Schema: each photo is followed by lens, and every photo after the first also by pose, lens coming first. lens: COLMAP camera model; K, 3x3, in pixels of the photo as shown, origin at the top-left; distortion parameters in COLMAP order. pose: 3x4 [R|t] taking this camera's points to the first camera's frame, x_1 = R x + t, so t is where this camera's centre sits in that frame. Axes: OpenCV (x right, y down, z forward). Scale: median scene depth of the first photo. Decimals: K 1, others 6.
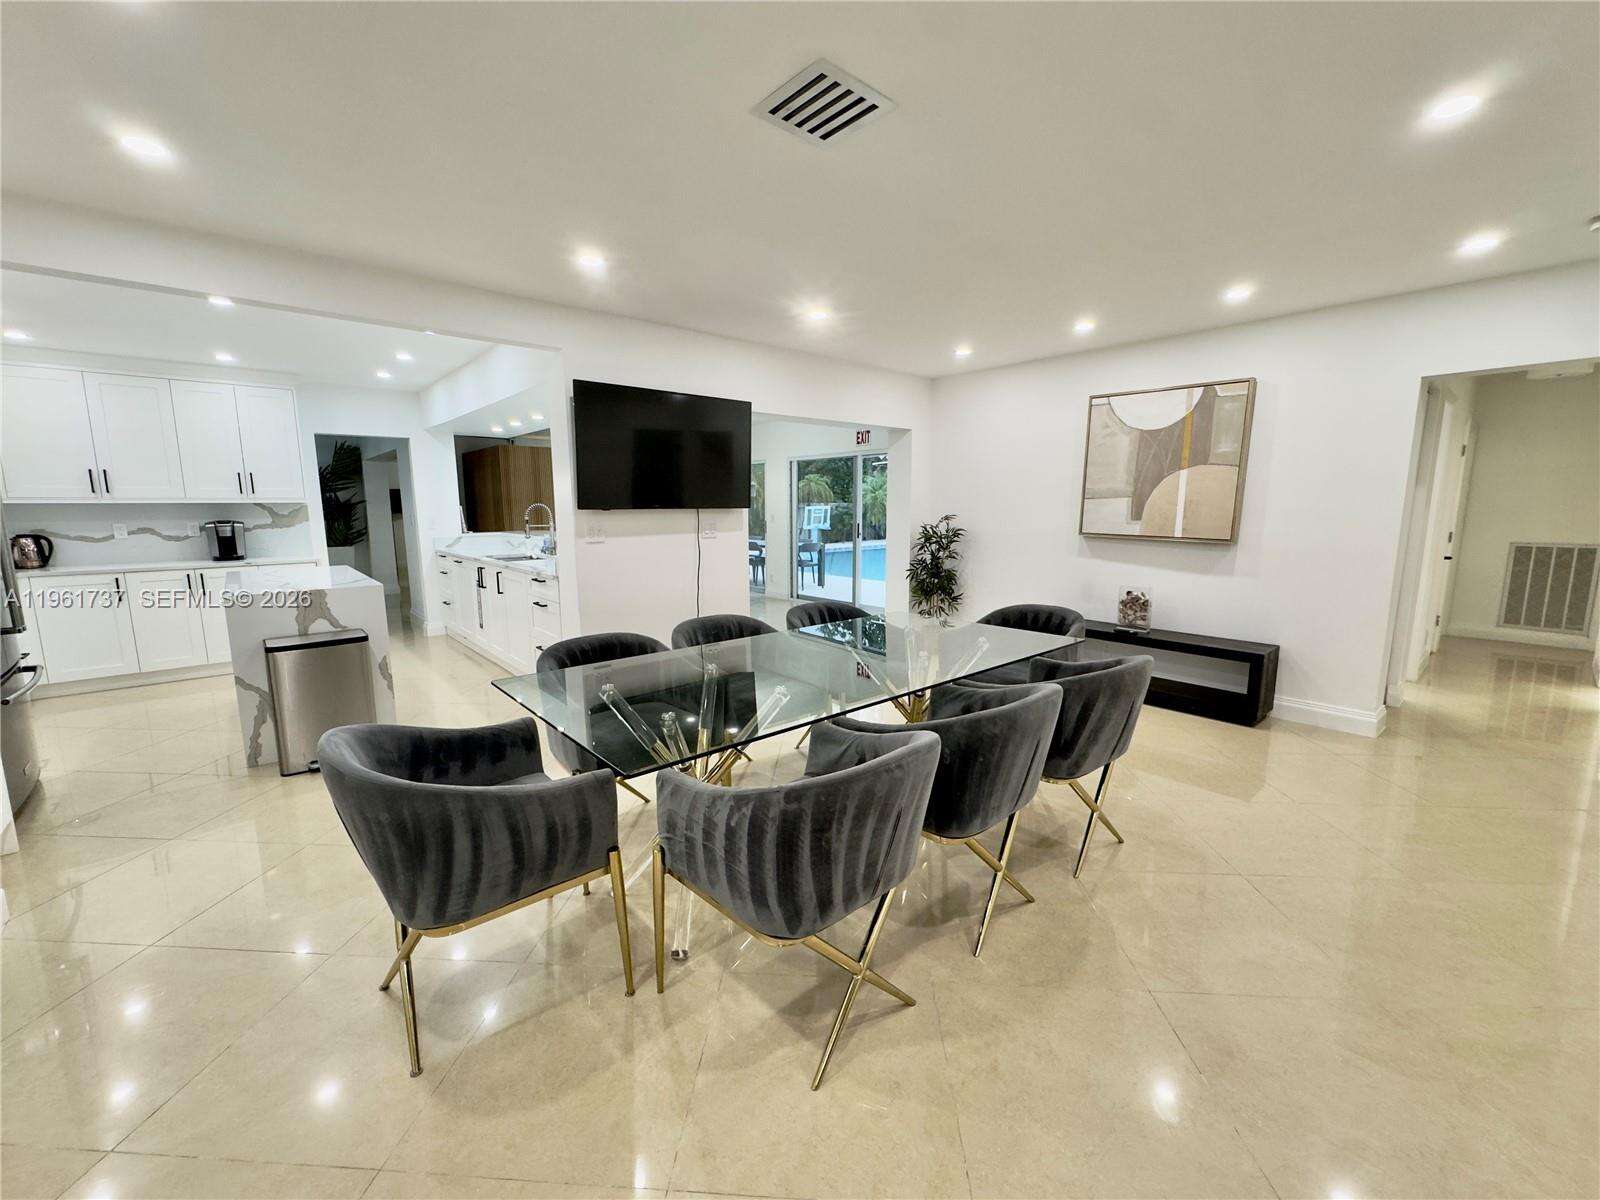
lens RADIAL K [[641.9, 0, 800.0], [0, 641.9, 600.0], [0, 0, 1]] dist [0.000613, -0.000041]
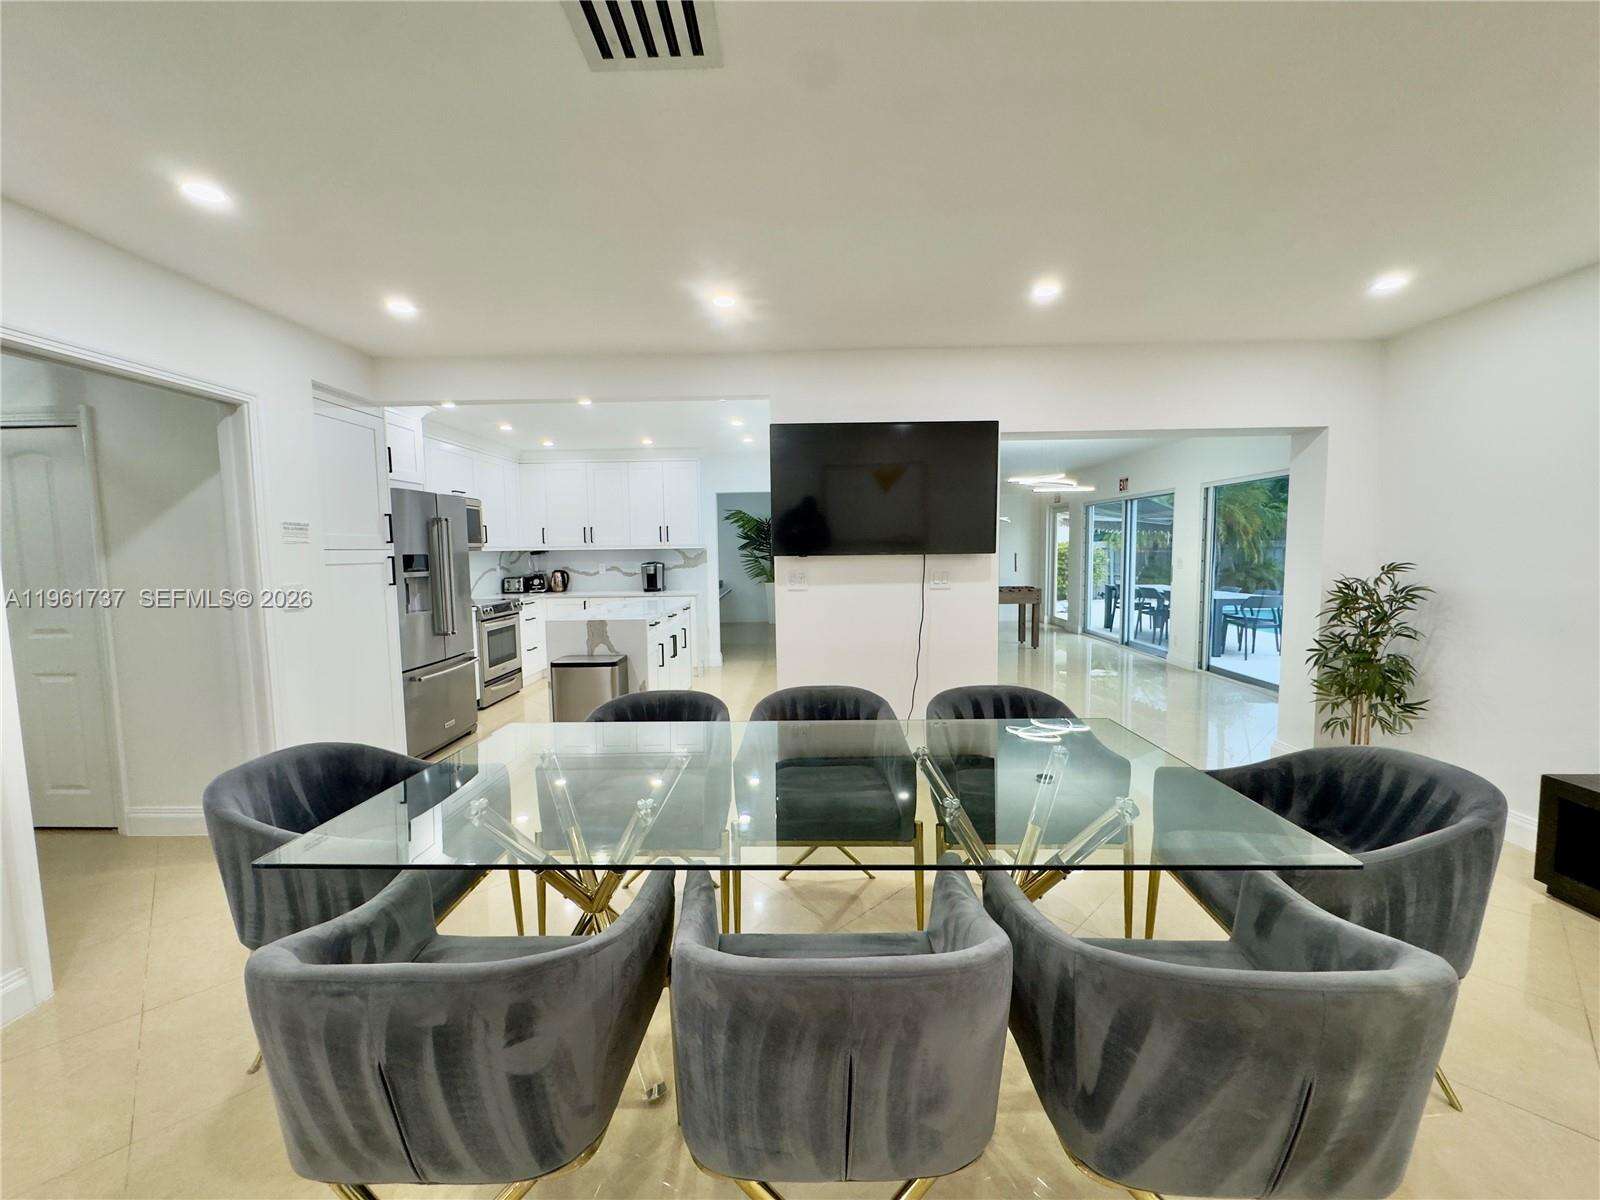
lens RADIAL K [[641.9, 0, 800.0], [0, 641.9, 600.0], [0, 0, 1]] dist [0.000613, -0.000041]
pose [[0.741308, 0.048569, -0.669405, 0.260532], [-0.088890, 0.995697, -0.026194, -0.041333], [0.665252, 0.078921, 0.742436, 0.242802]]
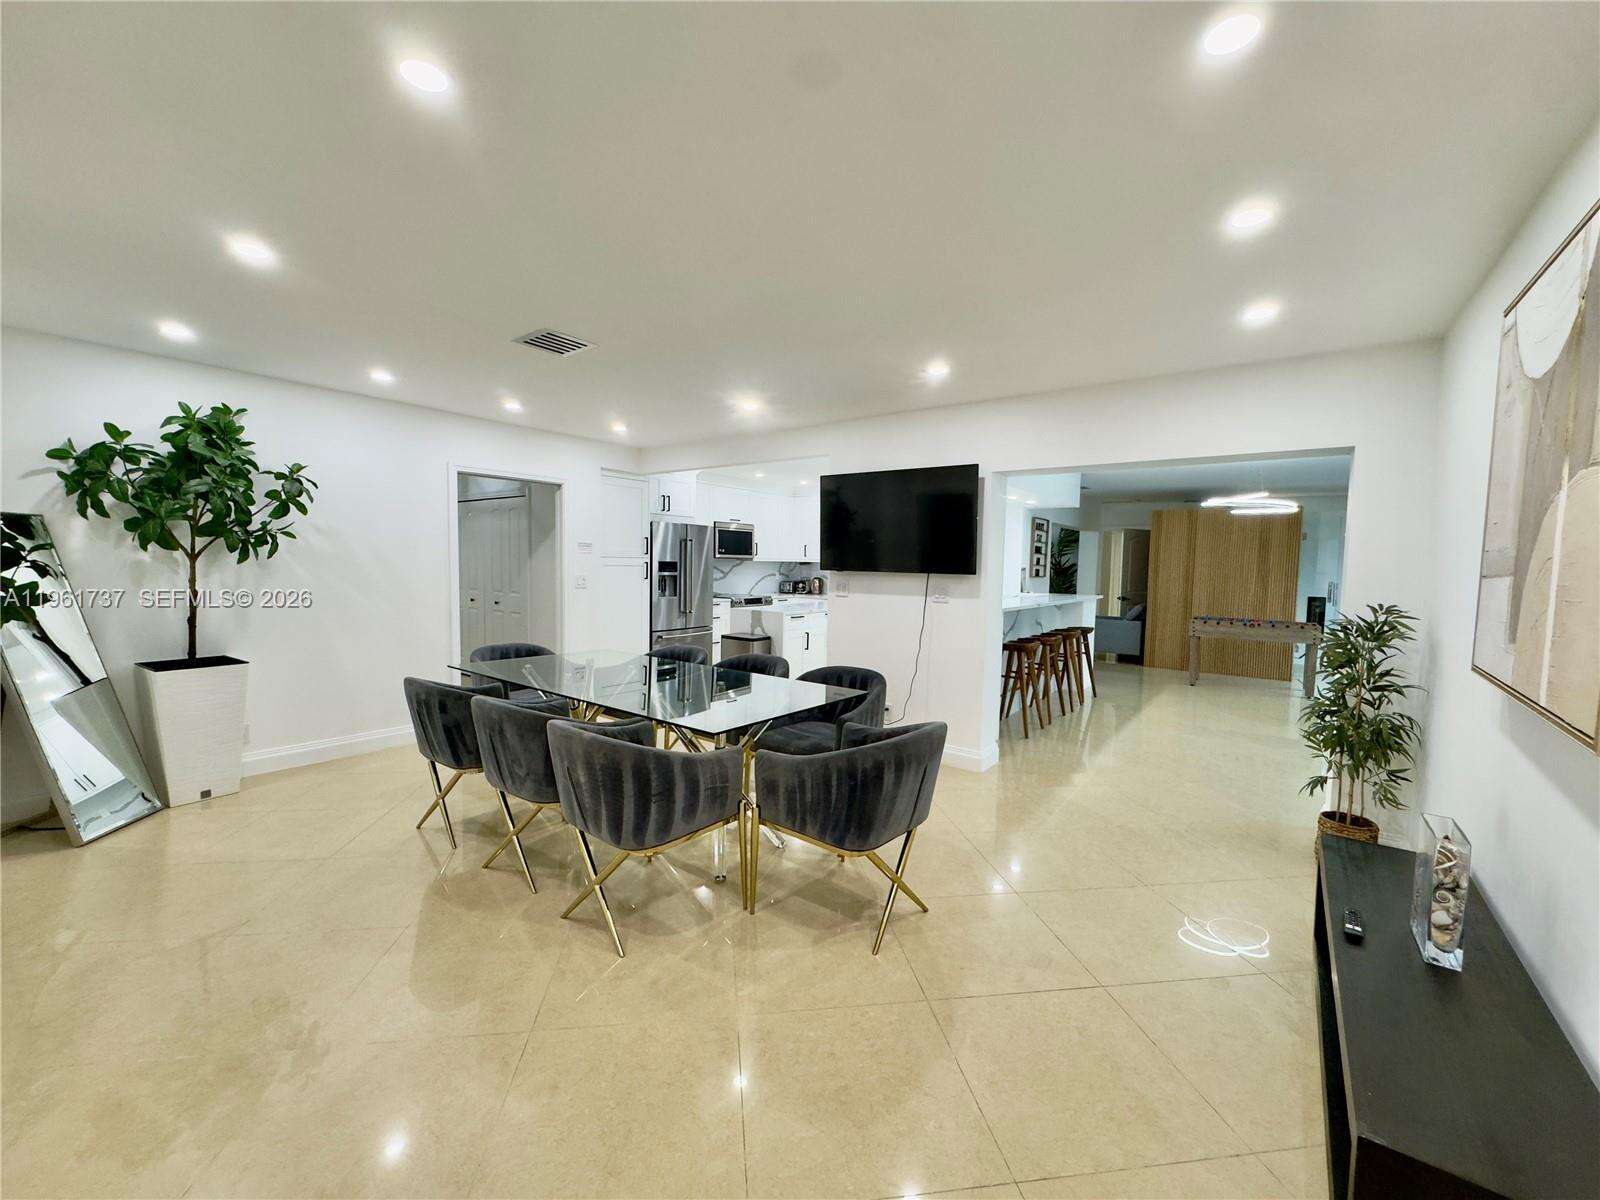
lens RADIAL K [[641.9, 0, 800.0], [0, 641.9, 600.0], [0, 0, 1]] dist [0.000613, -0.000041]
pose [[0.204042, 0.067971, -0.976600, 0.739493], [-0.165814, 0.985572, 0.033952, -0.091425], [0.964817, 0.155007, 0.212368, 0.526011]]
